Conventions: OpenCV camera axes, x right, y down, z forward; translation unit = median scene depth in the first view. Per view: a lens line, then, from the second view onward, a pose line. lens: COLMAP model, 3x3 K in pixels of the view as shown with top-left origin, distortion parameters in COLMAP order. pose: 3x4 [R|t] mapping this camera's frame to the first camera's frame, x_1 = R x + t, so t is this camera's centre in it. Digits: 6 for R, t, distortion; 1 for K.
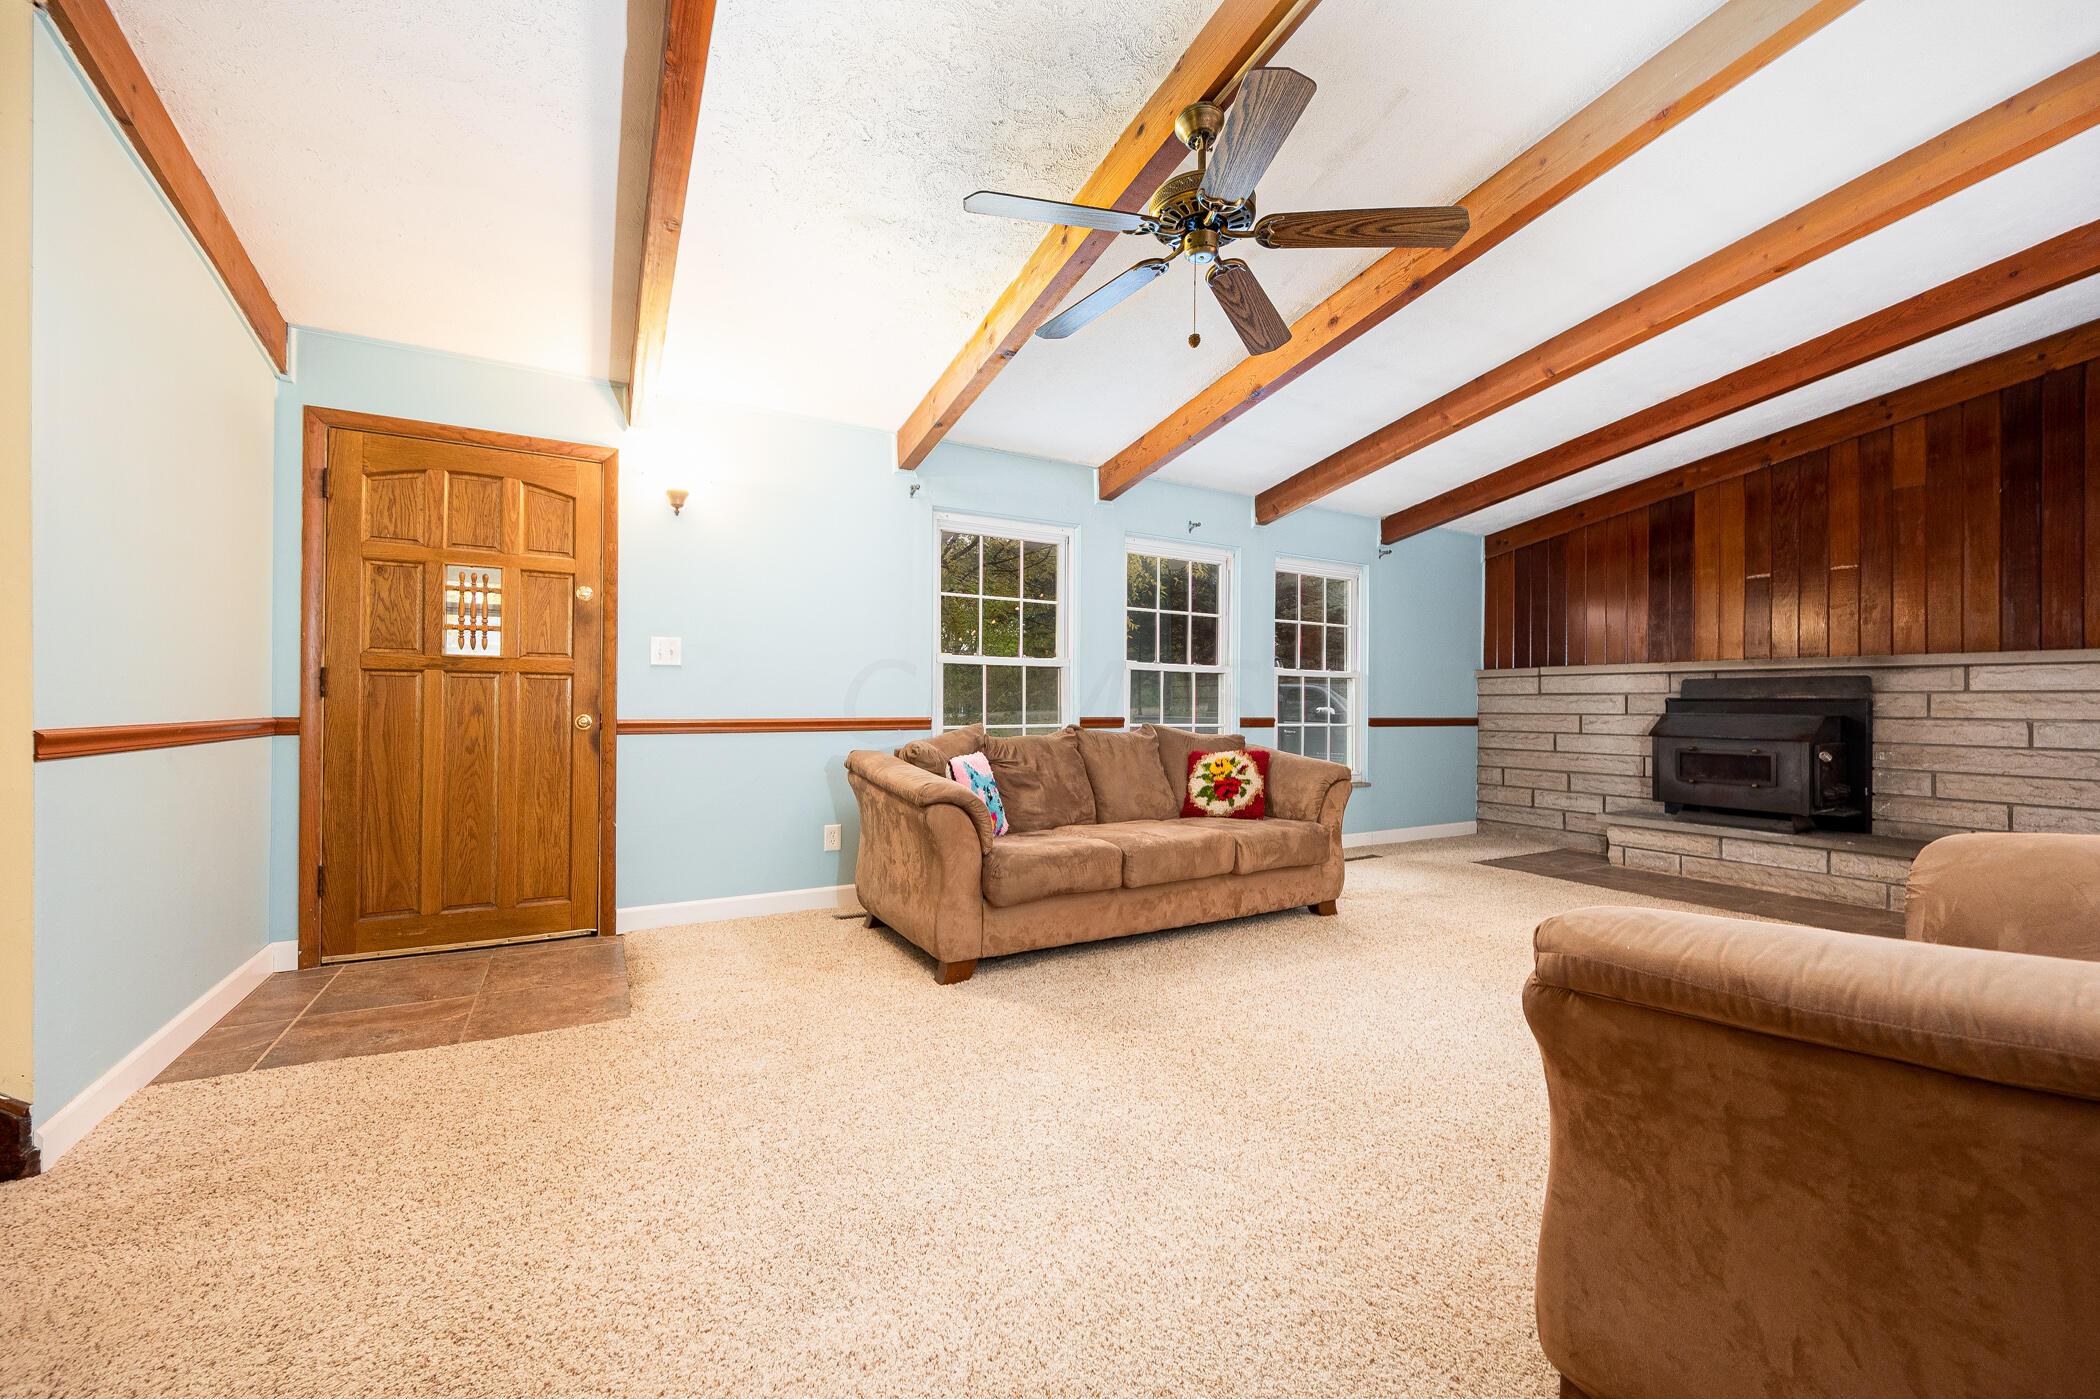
lens RADIAL K [[836.8, 0, 1052.1], [0, 836.8, 698.7], [0, 0, 1]] dist [0.001241, -0.000111]
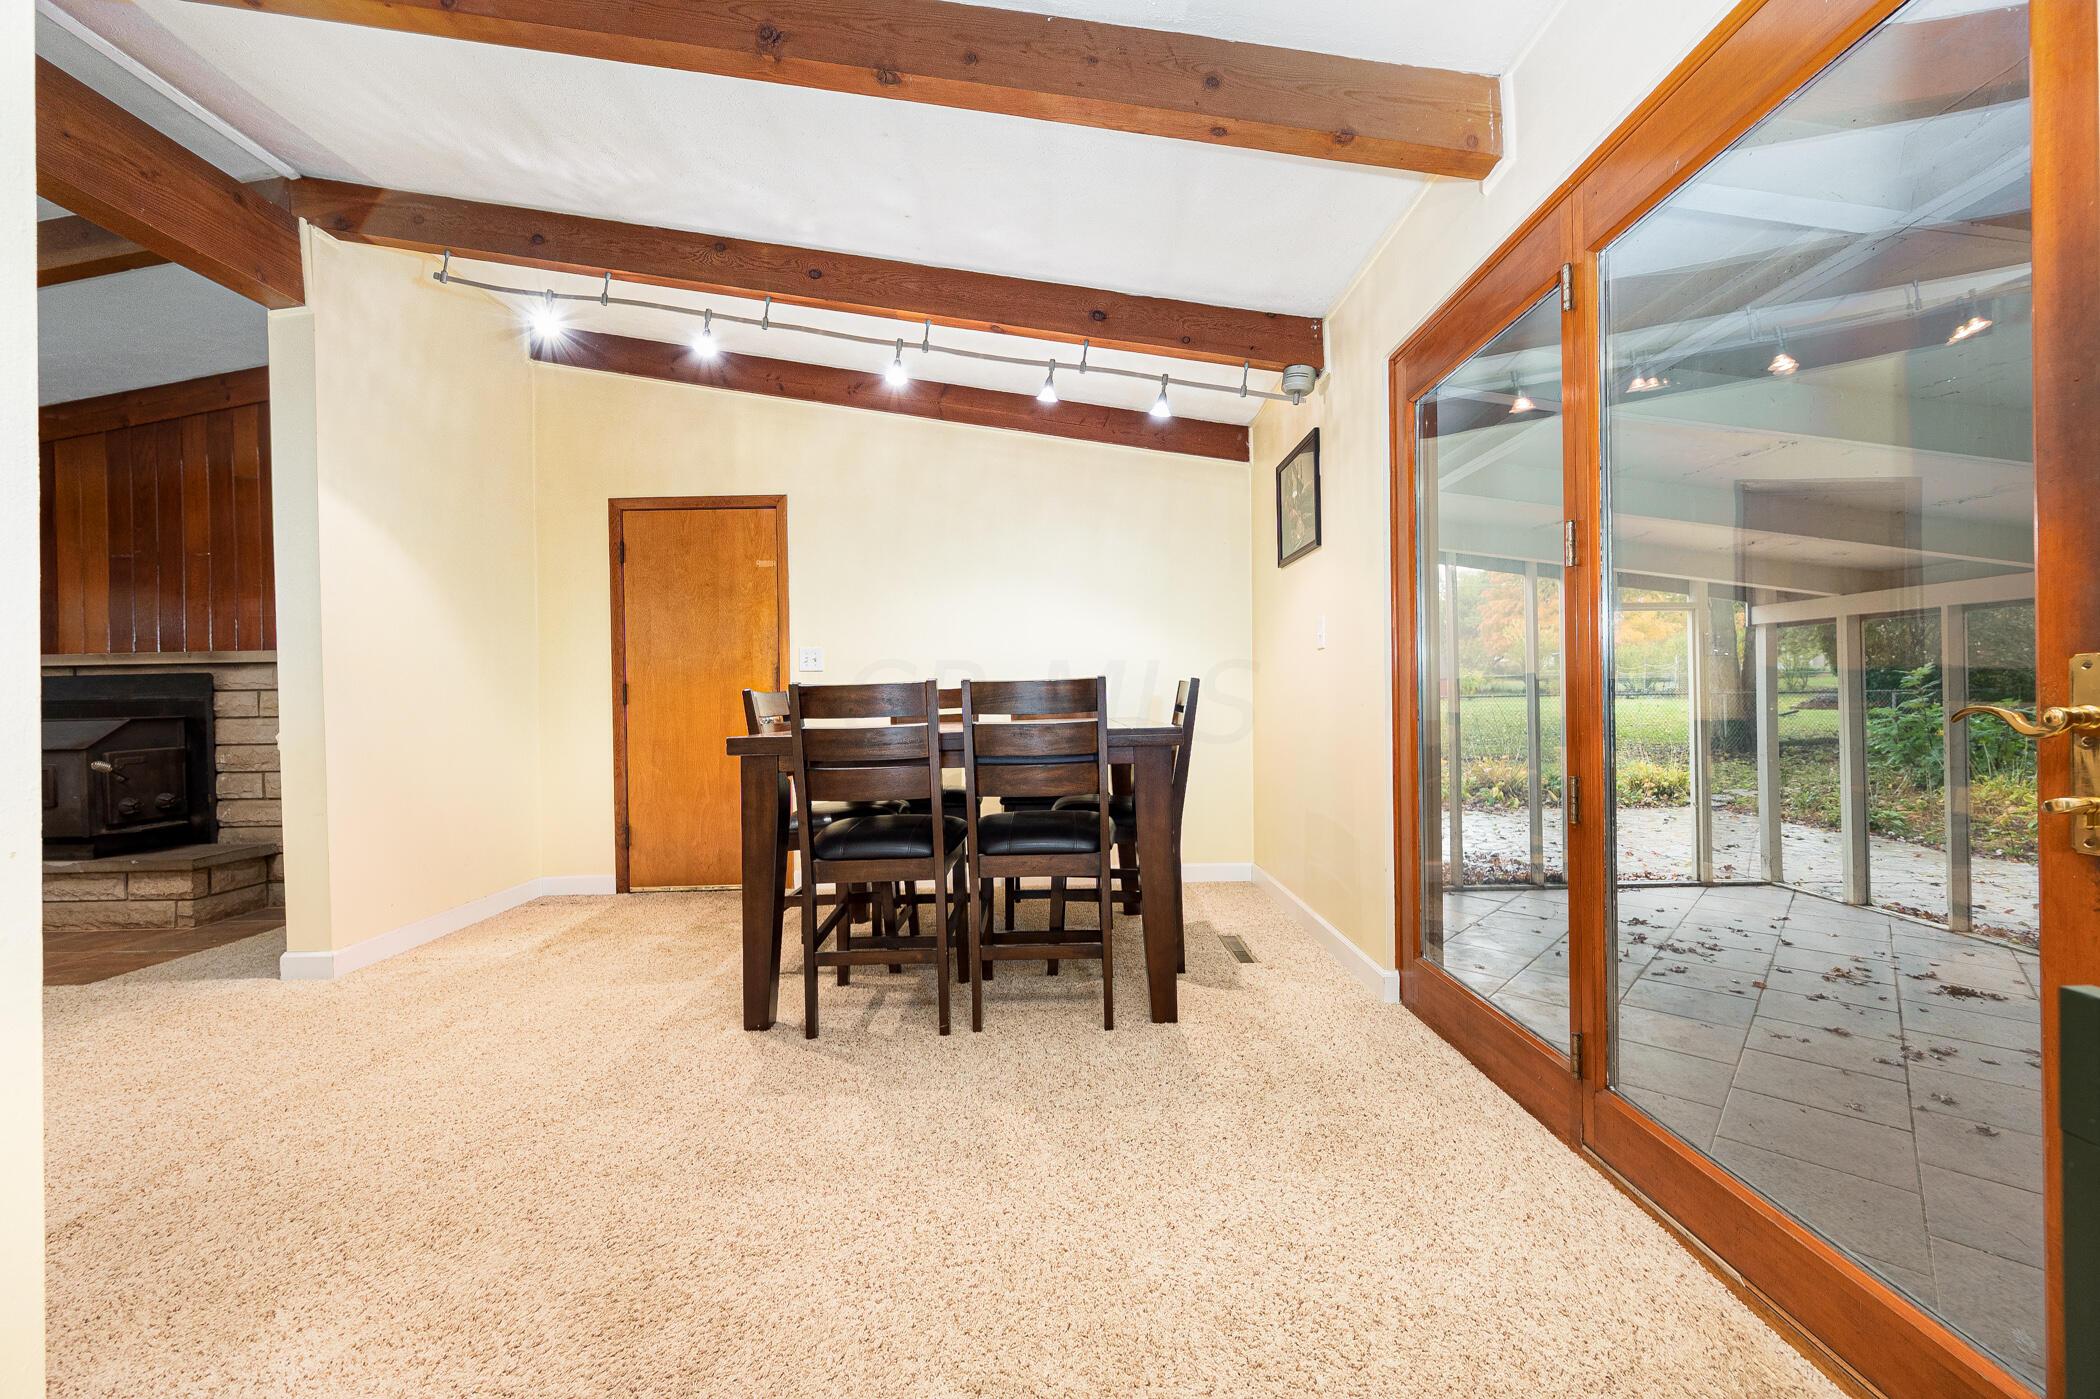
lens RADIAL K [[836.8, 0, 1052.1], [0, 836.8, 698.7], [0, 0, 1]] dist [0.001241, -0.000111]
pose [[0.498108, -0.020244, 0.866879, 0.547078], [0.020016, 0.999729, 0.011846, 0.007492], [-0.866884, 0.011451, 0.498379, -0.229039]]
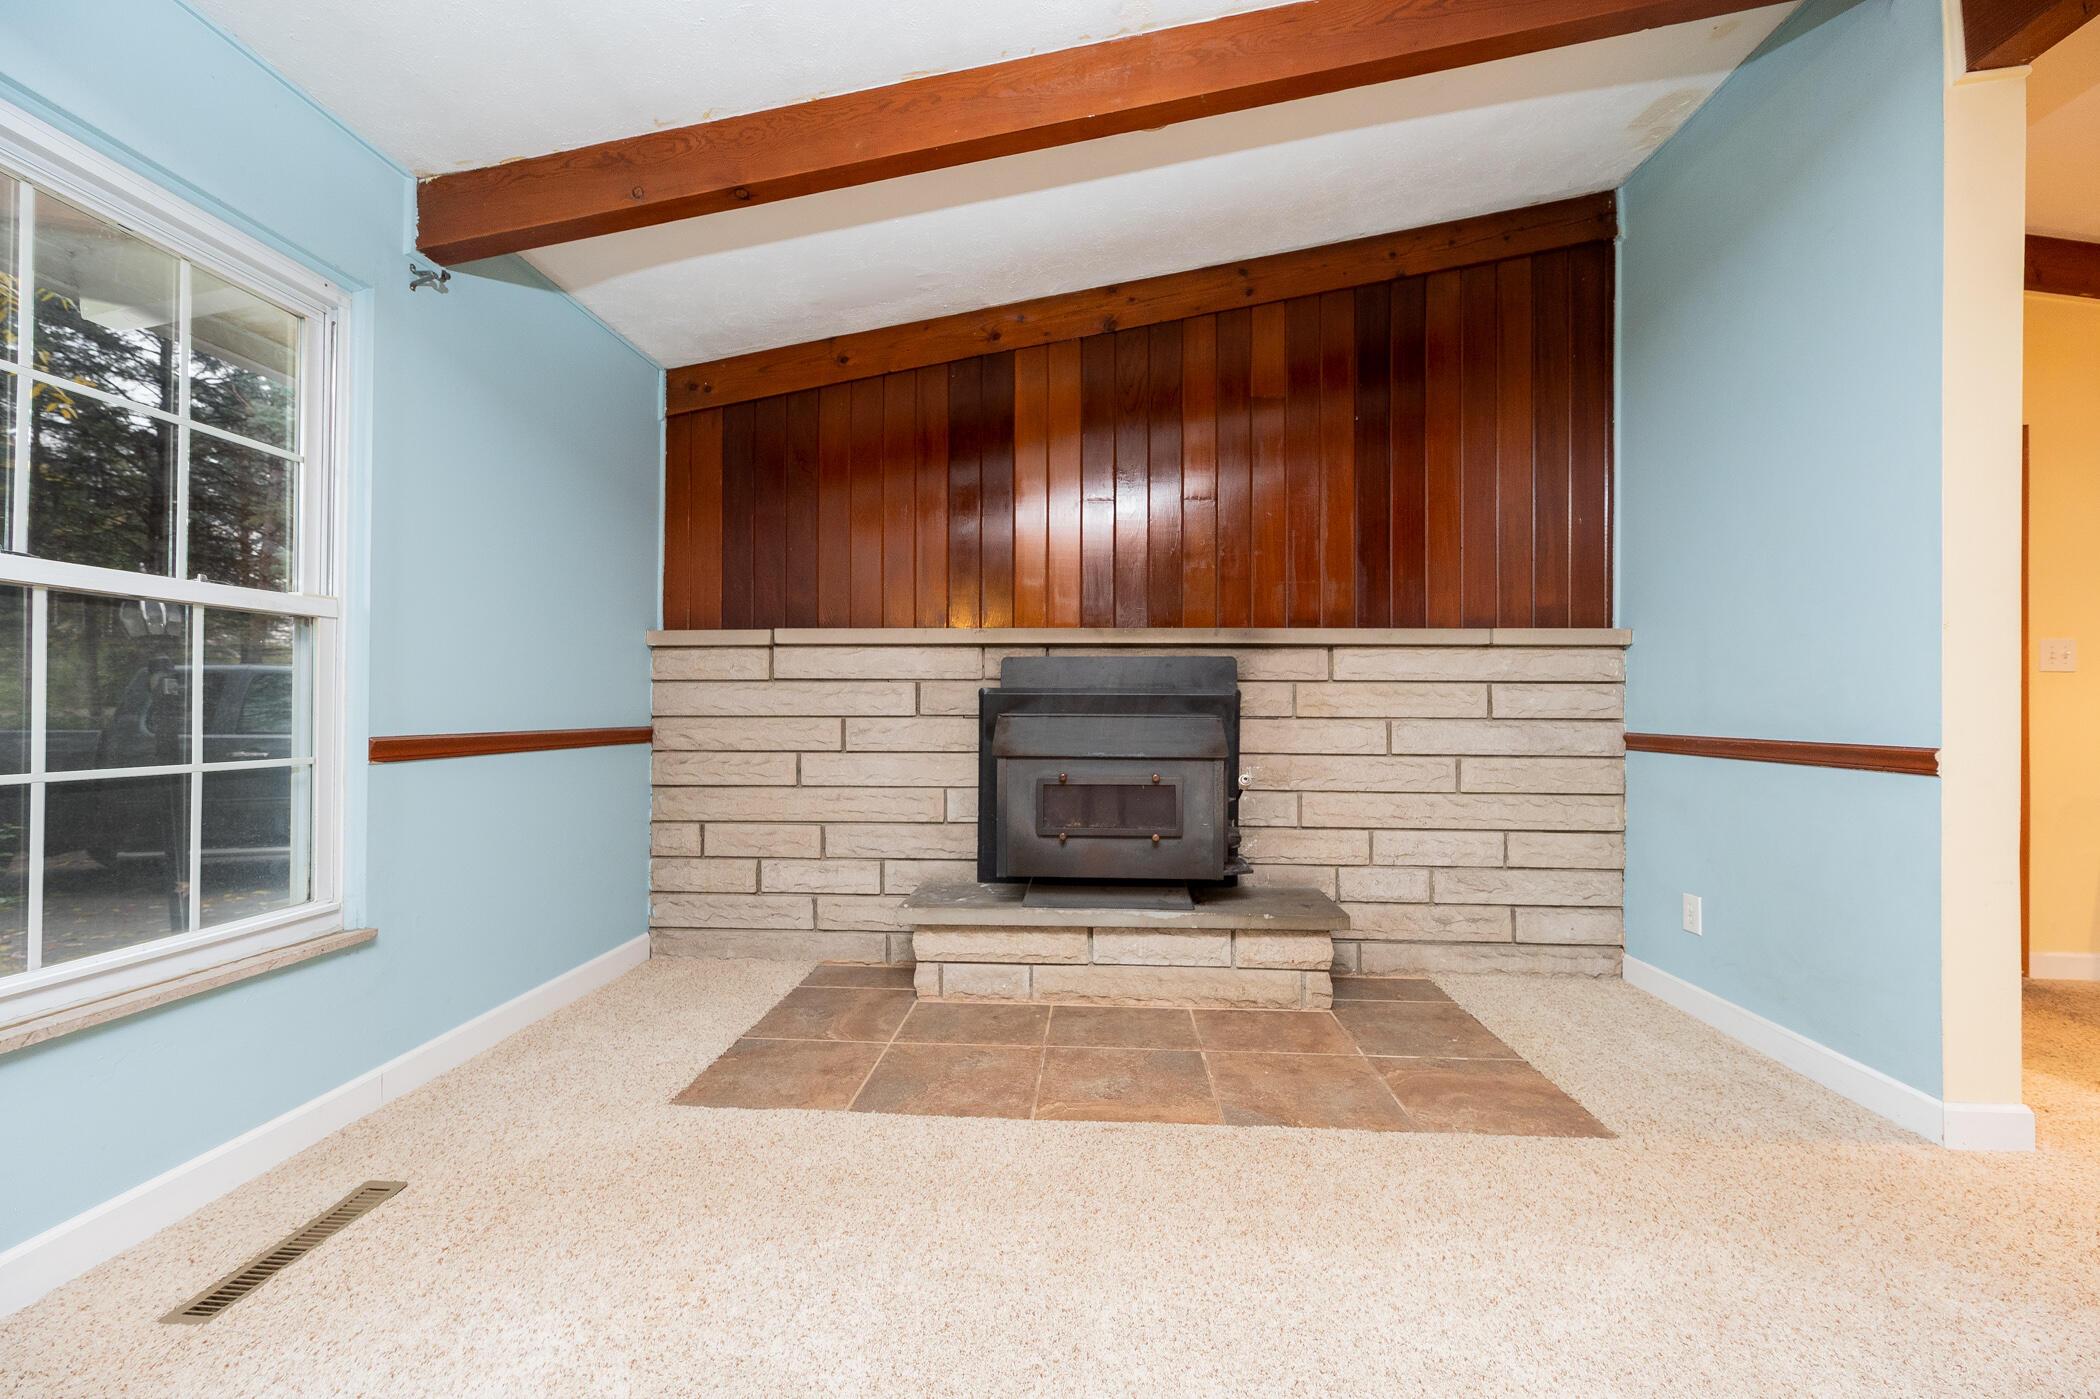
lens RADIAL K [[836.8, 0, 1052.1], [0, 836.8, 698.7], [0, 0, 1]] dist [0.001241, -0.000111]
pose [[0.552686, 0.001933, 0.833388, 0.272151], [-0.004575, 0.999989, 0.000714, 0.006397], [-0.833377, -0.004207, 0.552689, 0.639112]]
